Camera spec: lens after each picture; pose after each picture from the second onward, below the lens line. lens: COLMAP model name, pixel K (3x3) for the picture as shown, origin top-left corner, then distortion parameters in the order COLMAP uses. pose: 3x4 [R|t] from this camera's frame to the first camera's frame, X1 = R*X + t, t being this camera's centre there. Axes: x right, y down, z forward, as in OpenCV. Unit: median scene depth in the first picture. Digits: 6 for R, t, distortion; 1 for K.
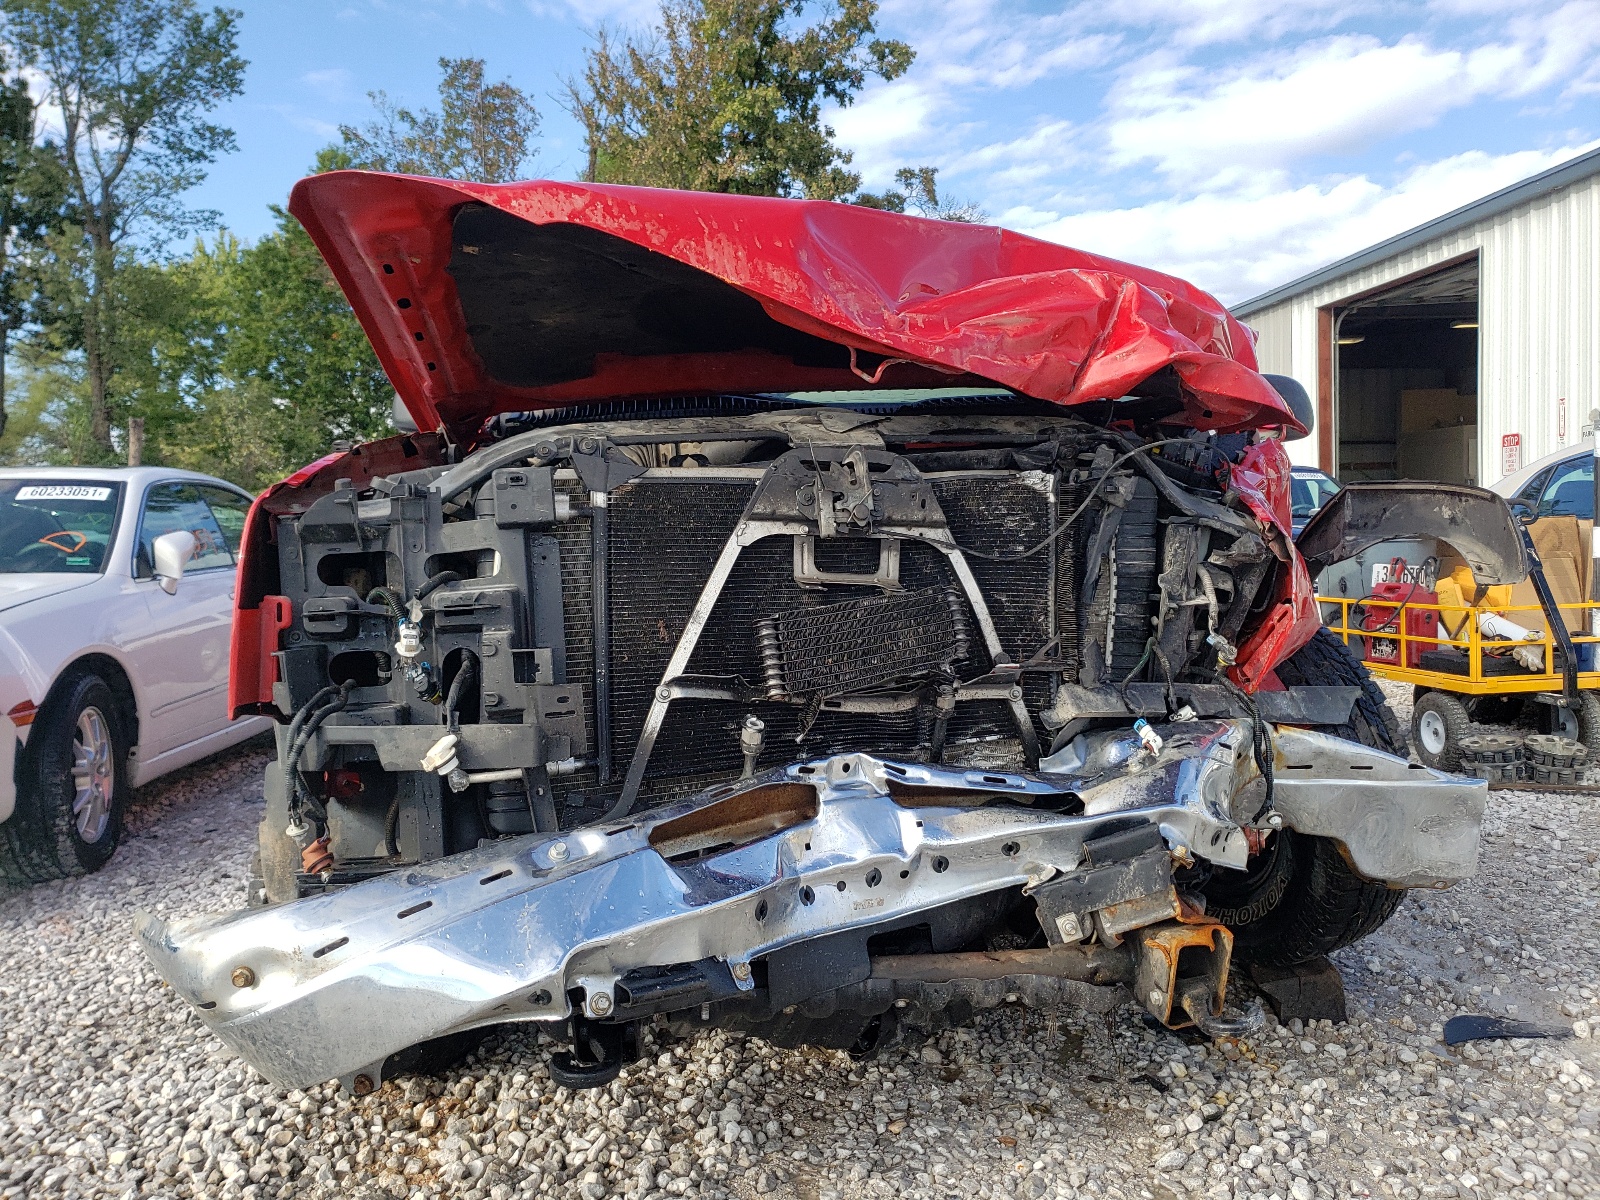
lens RADIAL K [[1272.0, 0, 801.3], [0, 1272.0, 509.1], [0, 0, 1]] dist [0.020851, -0.054580]
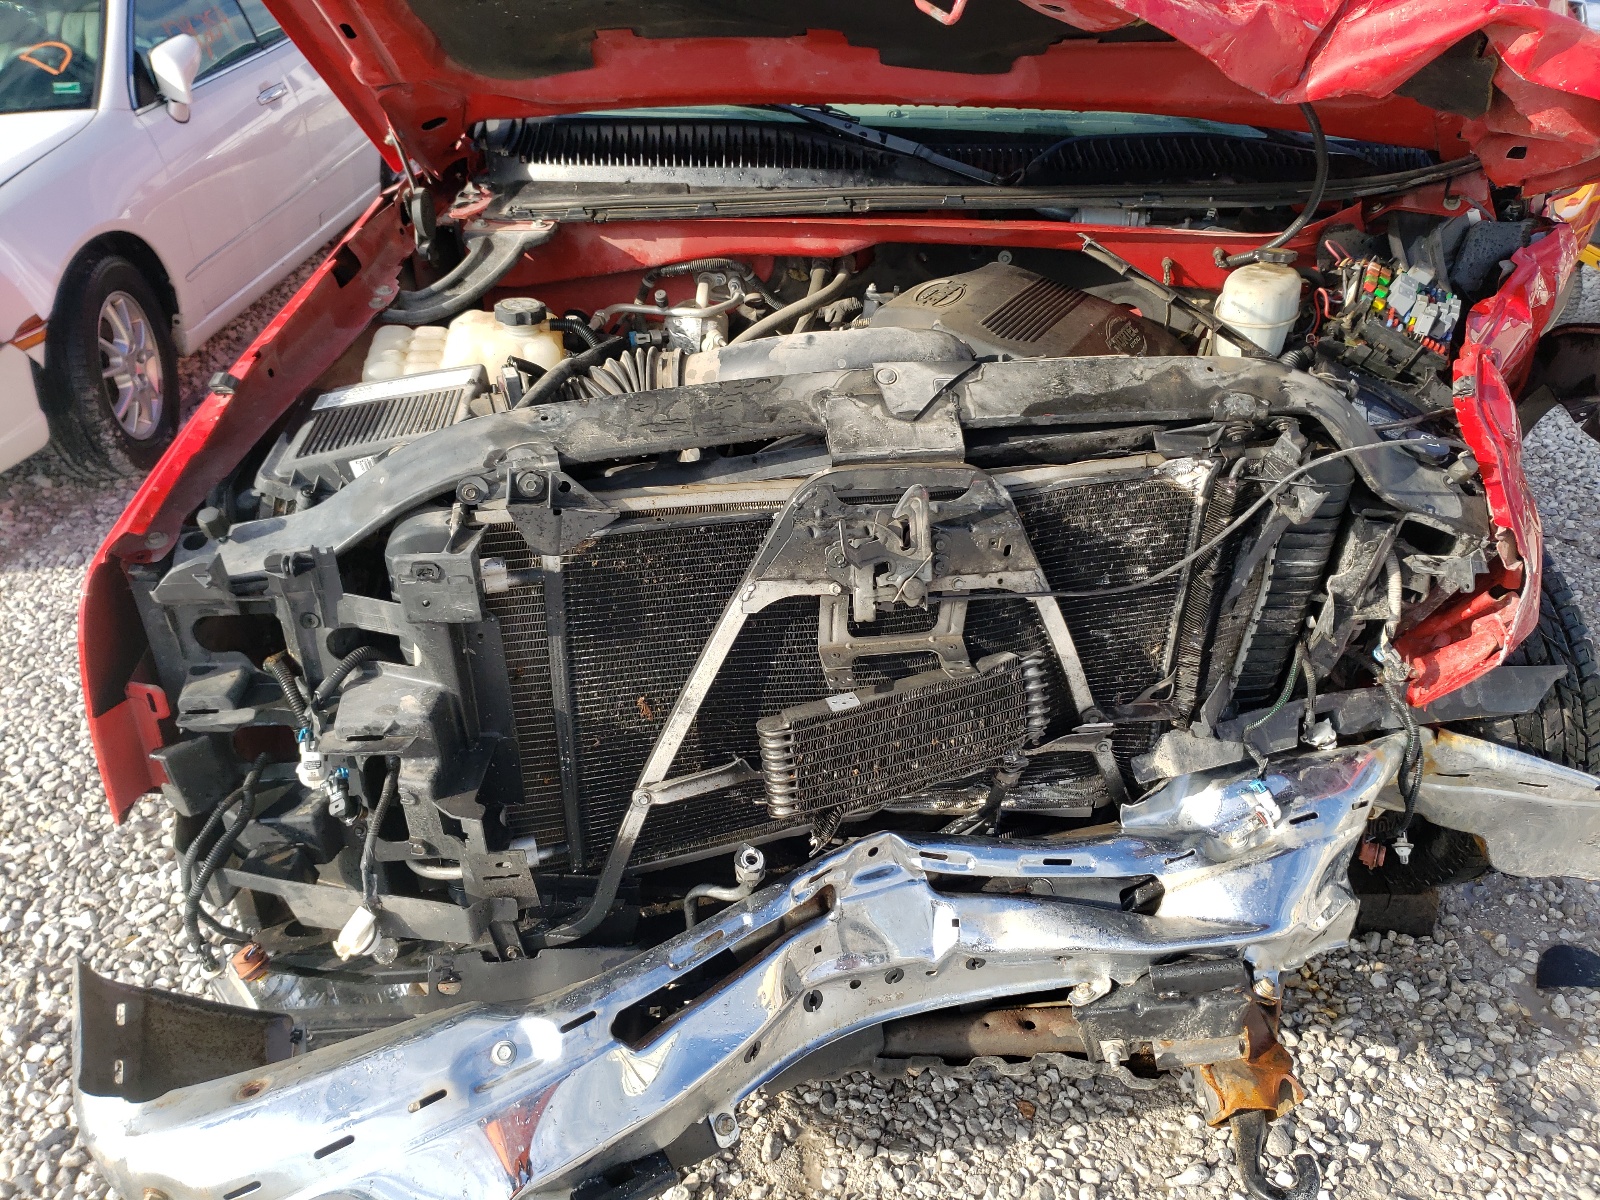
lens RADIAL K [[1306.3, 0, 800.0], [0, 1306.3, 600.0], [0, 0, 1]] dist [-0.011444, 0.006123]
pose [[0.993562, 0.078466, -0.081714, 0.042058], [-0.023177, 0.846827, 0.531364, -0.359313], [0.110892, -0.526049, 0.843194, 0.353021]]
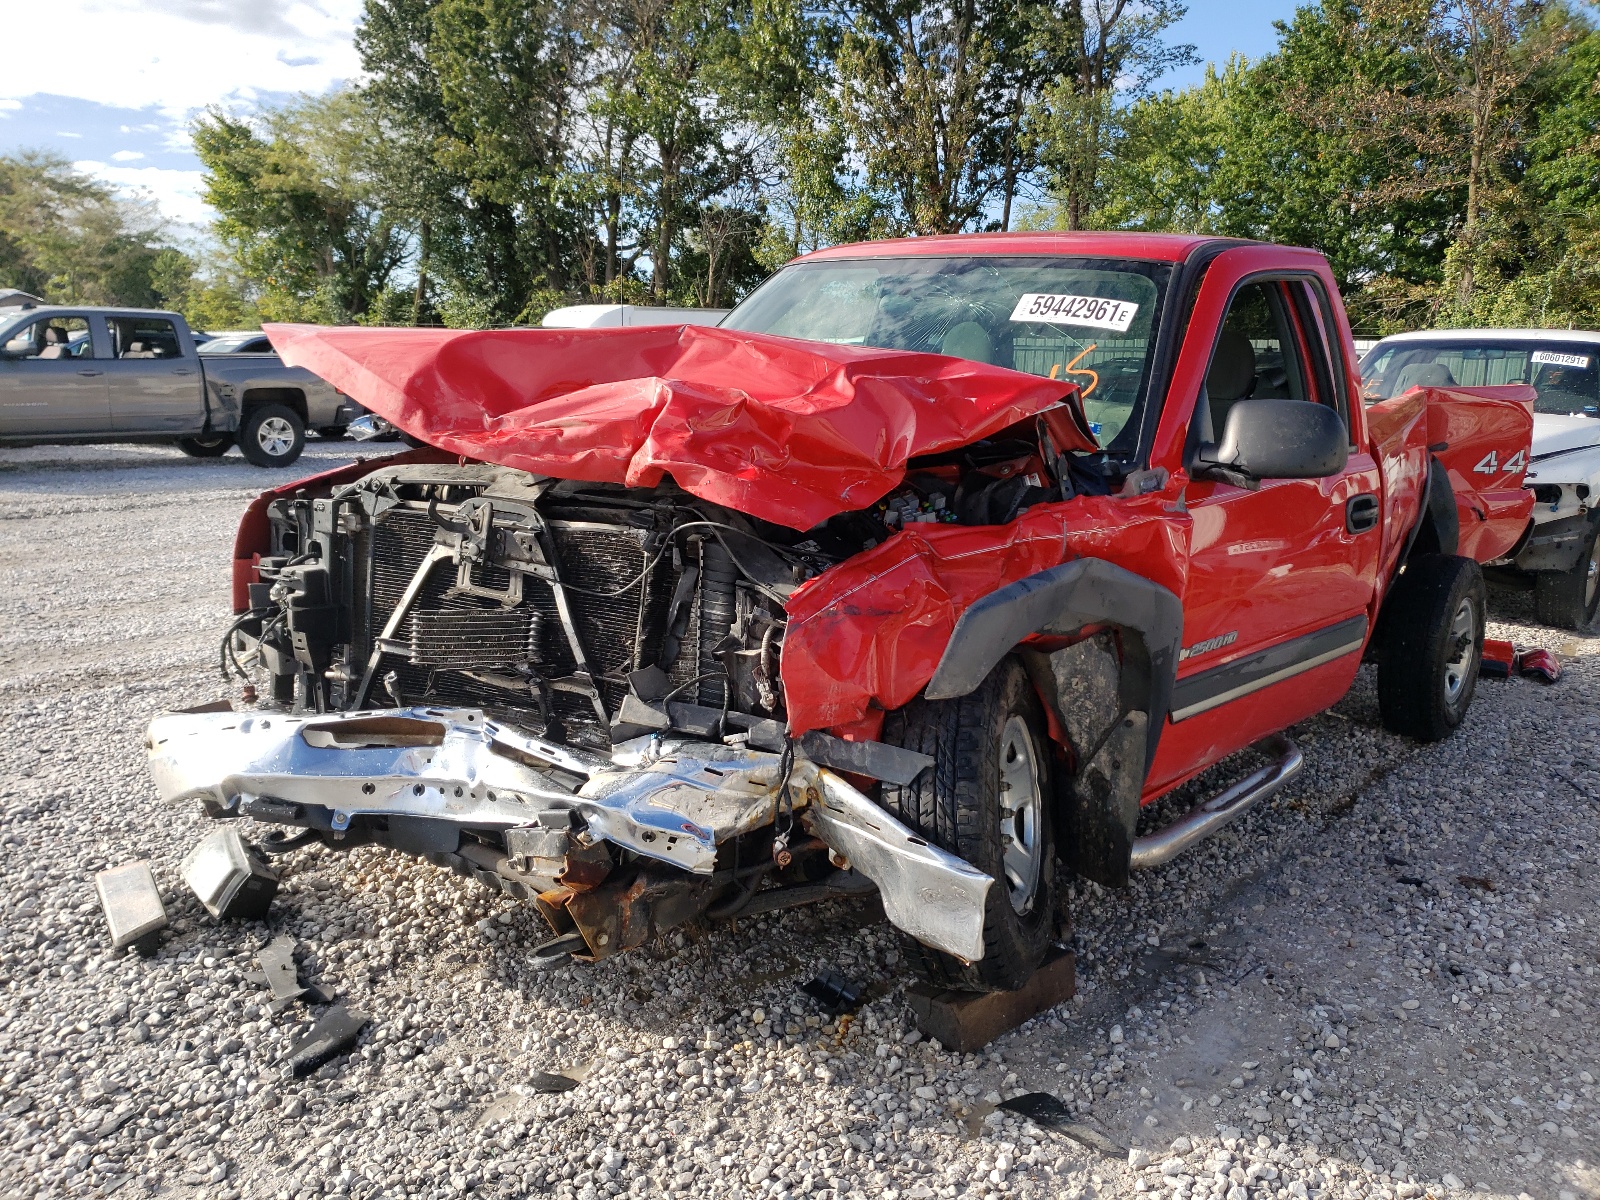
lens RADIAL K [[1272.0, 0, 801.3], [0, 1272.0, 509.1], [0, 0, 1]] dist [0.020851, -0.054580]
pose [[0.701437, 0.127774, -0.701185, 1.258283], [-0.020760, 0.987045, 0.159097, -0.270767], [0.712429, -0.097039, 0.695002, 0.245689]]
